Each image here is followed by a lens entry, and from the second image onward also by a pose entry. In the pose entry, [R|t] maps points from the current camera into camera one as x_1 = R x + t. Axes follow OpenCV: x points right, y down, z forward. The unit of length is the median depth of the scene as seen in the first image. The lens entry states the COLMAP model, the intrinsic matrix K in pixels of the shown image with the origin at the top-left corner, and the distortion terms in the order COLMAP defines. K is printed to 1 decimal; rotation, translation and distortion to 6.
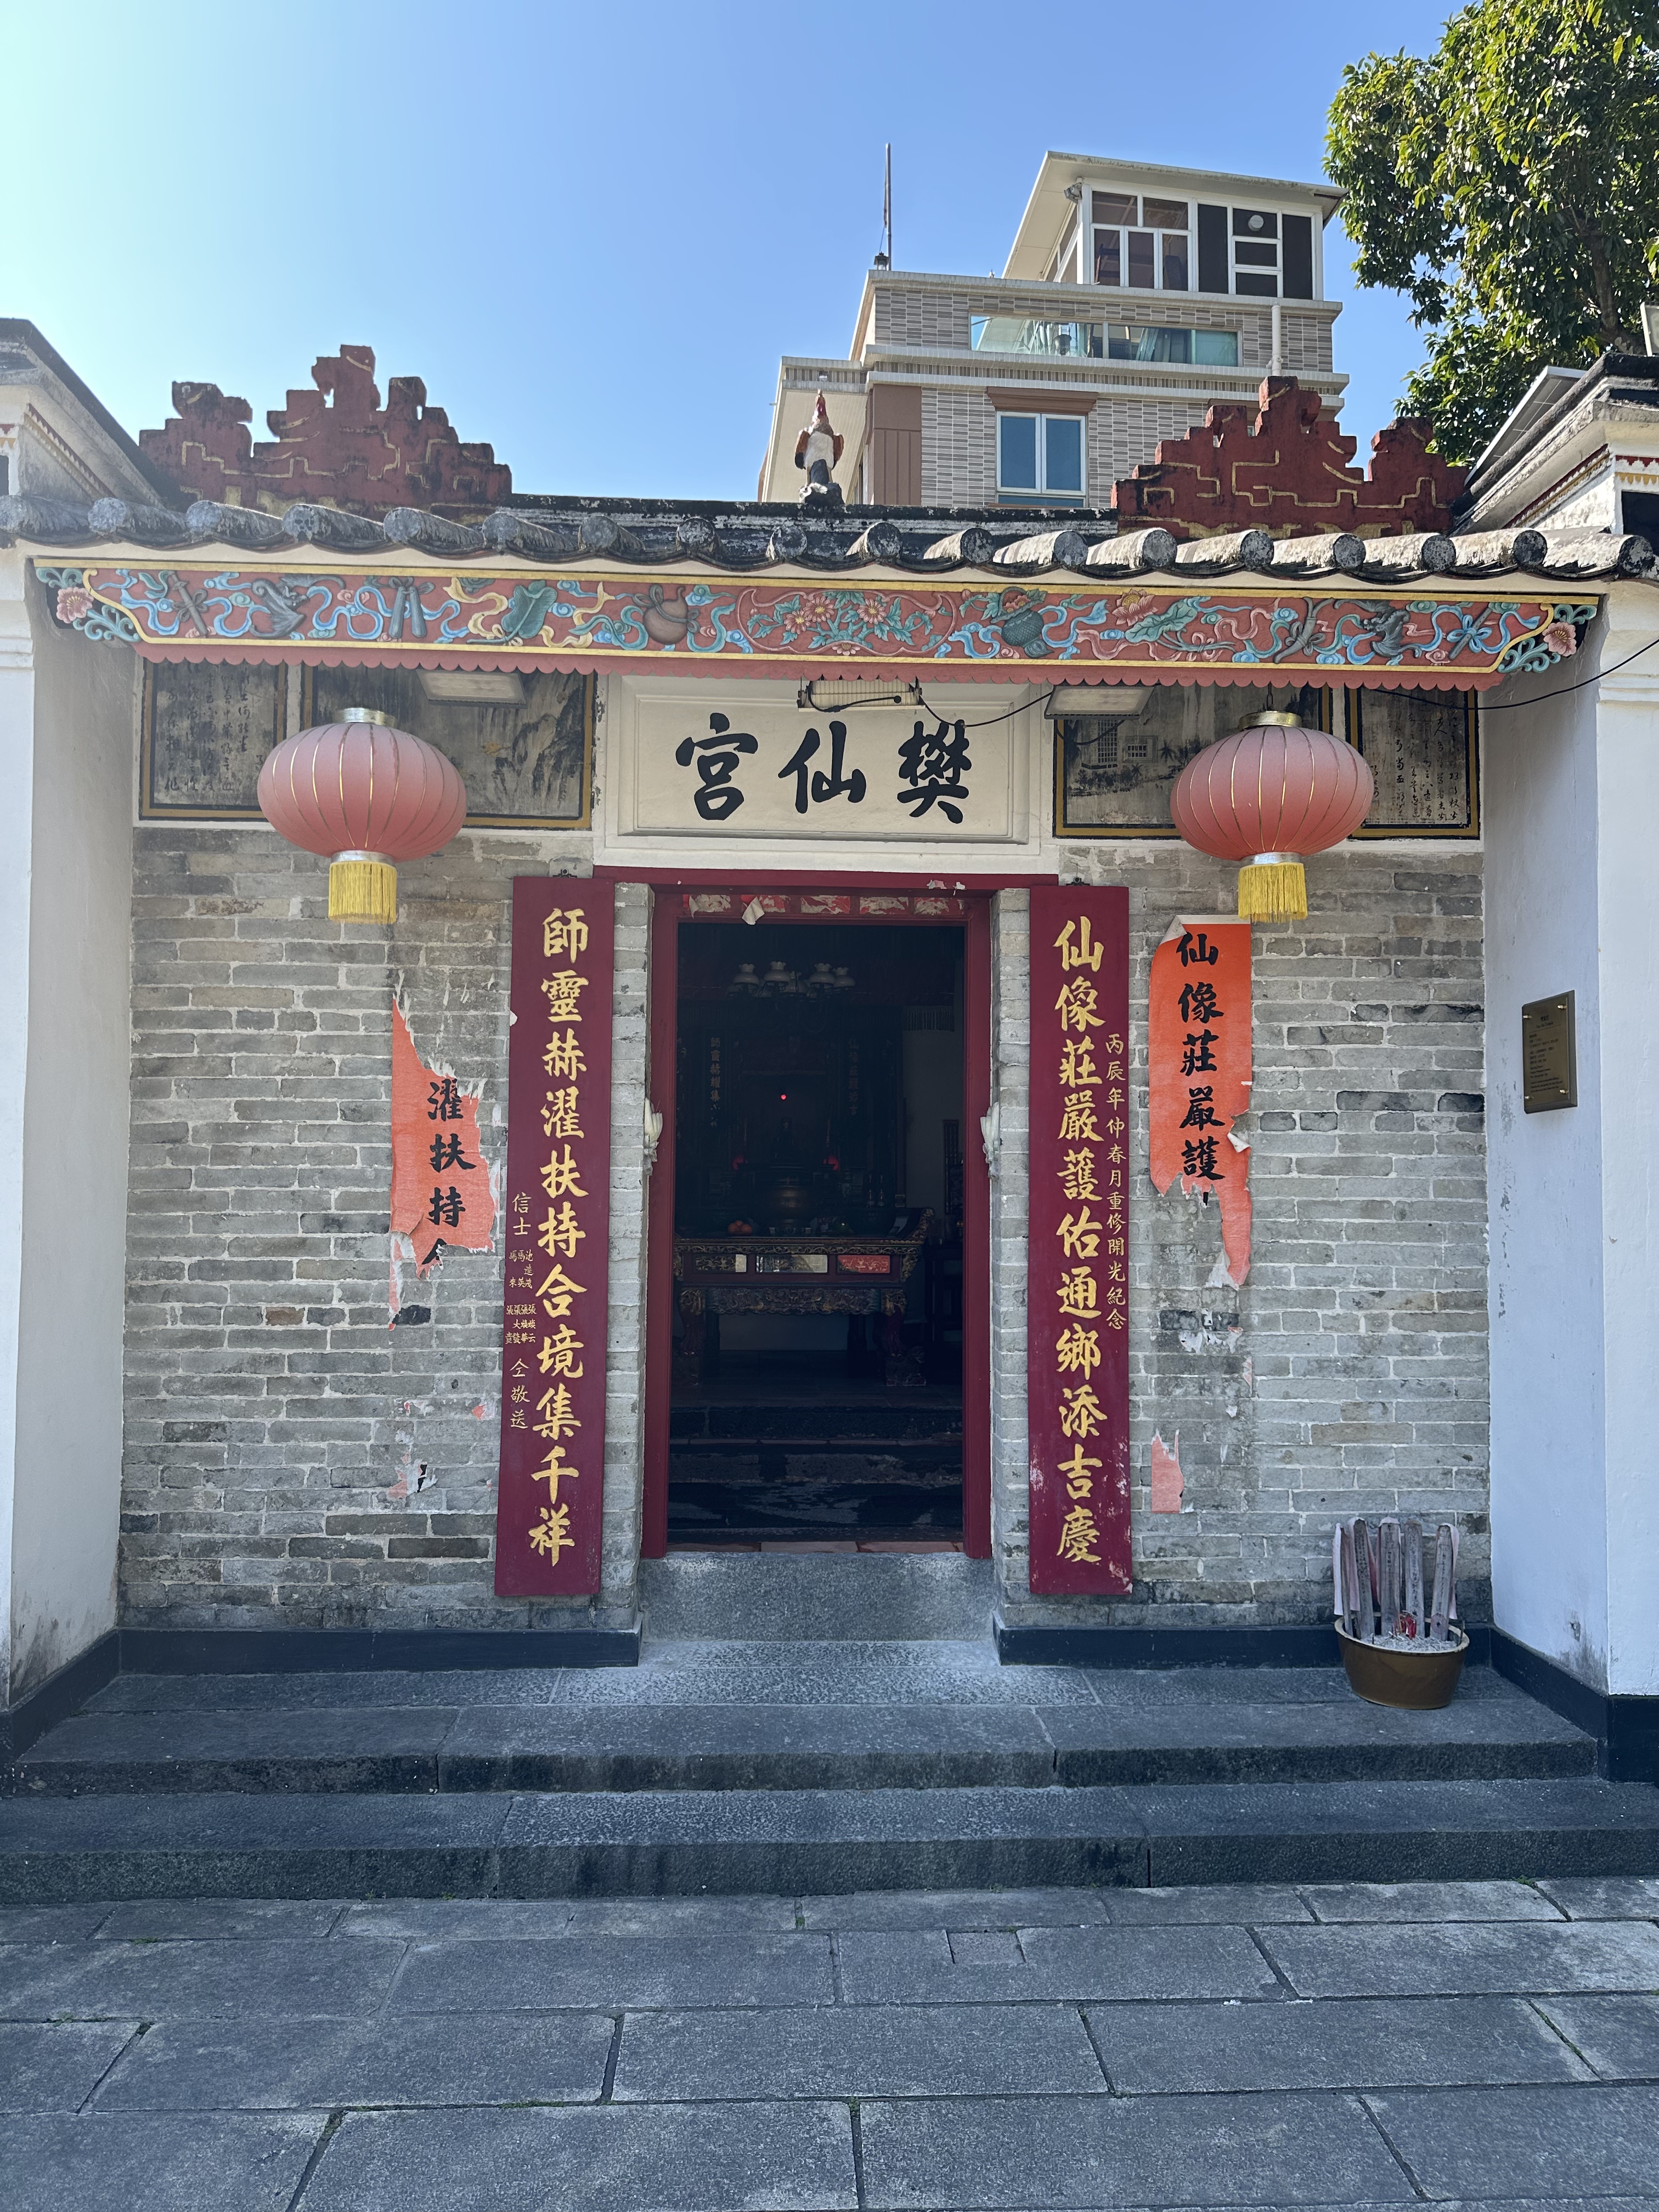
lens RADIAL K [[1540.6, 0, 823.2], [0, 1540.6, 1113.8], [0, 0, 1]] dist [0.155400, -0.260060]
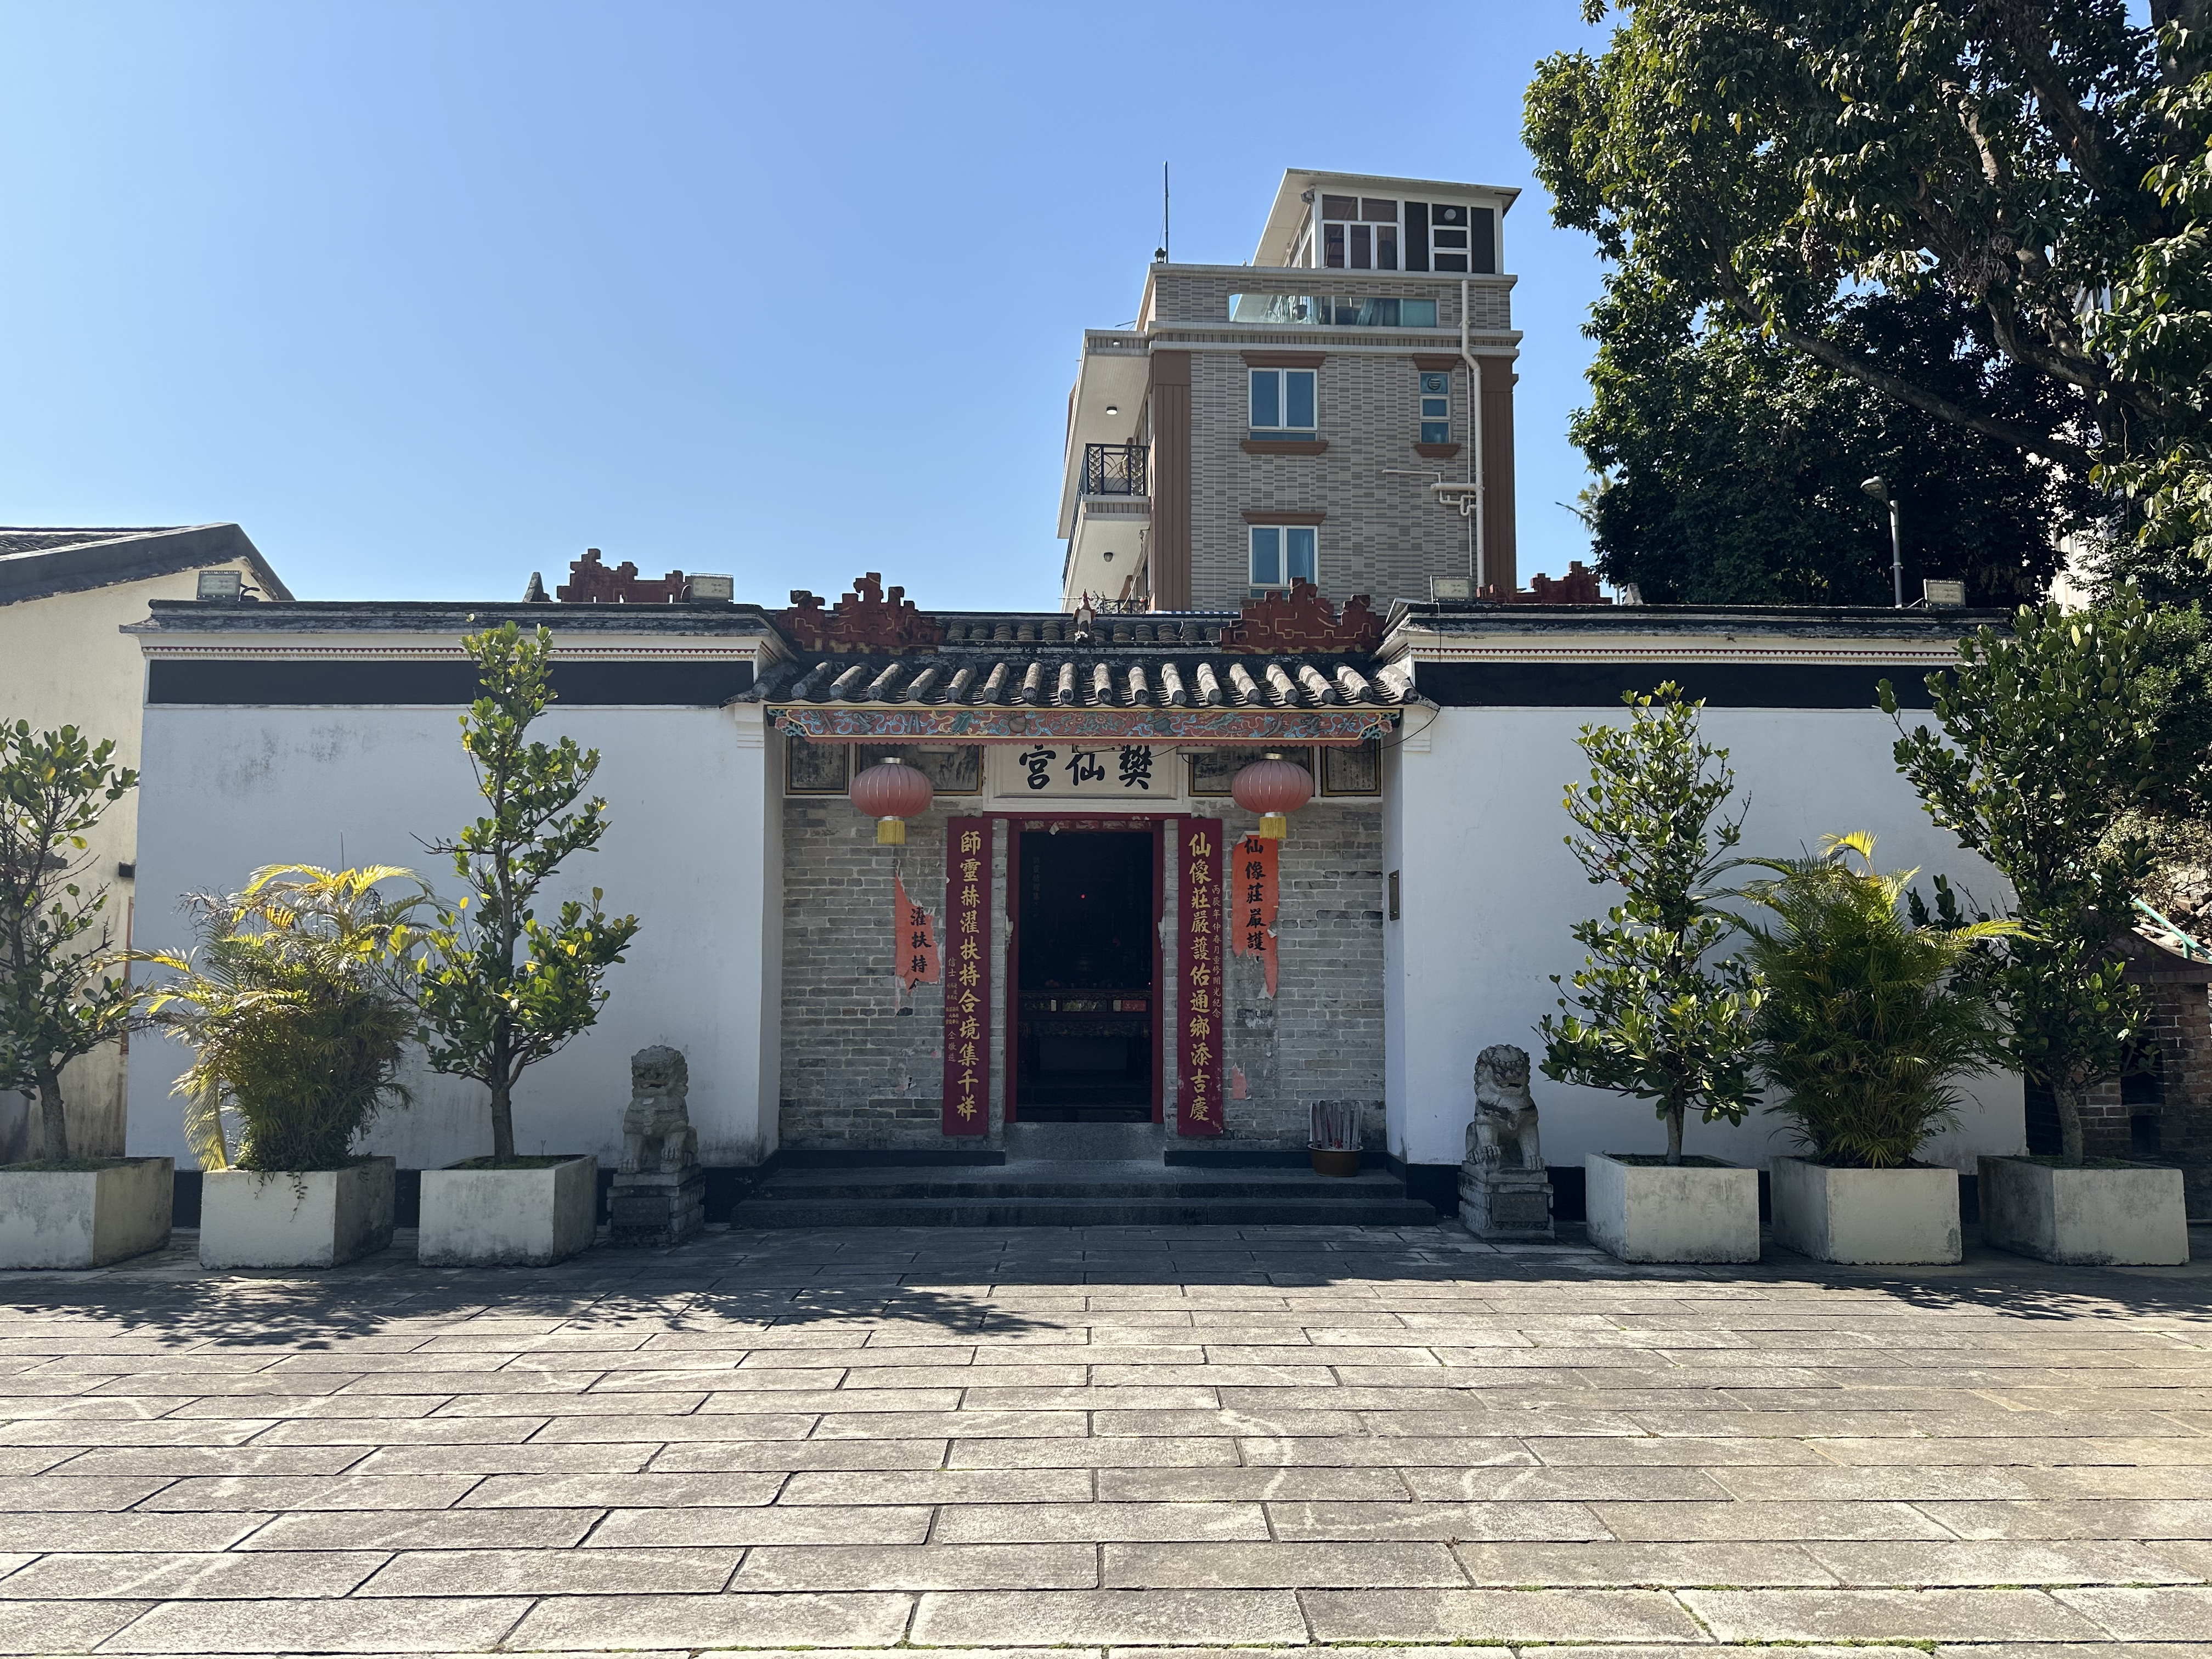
lens RADIAL K [[1540.6, 0, 1106.0], [0, 1540.6, 829.5], [0, 0, 1]] dist [0.155400, -0.260060]
pose [[0.999704, -0.006652, -0.023383, 0.082123], [0.005686, 0.999138, -0.041122, -0.041002], [0.023636, 0.040976, 0.998881, -1.226512]]
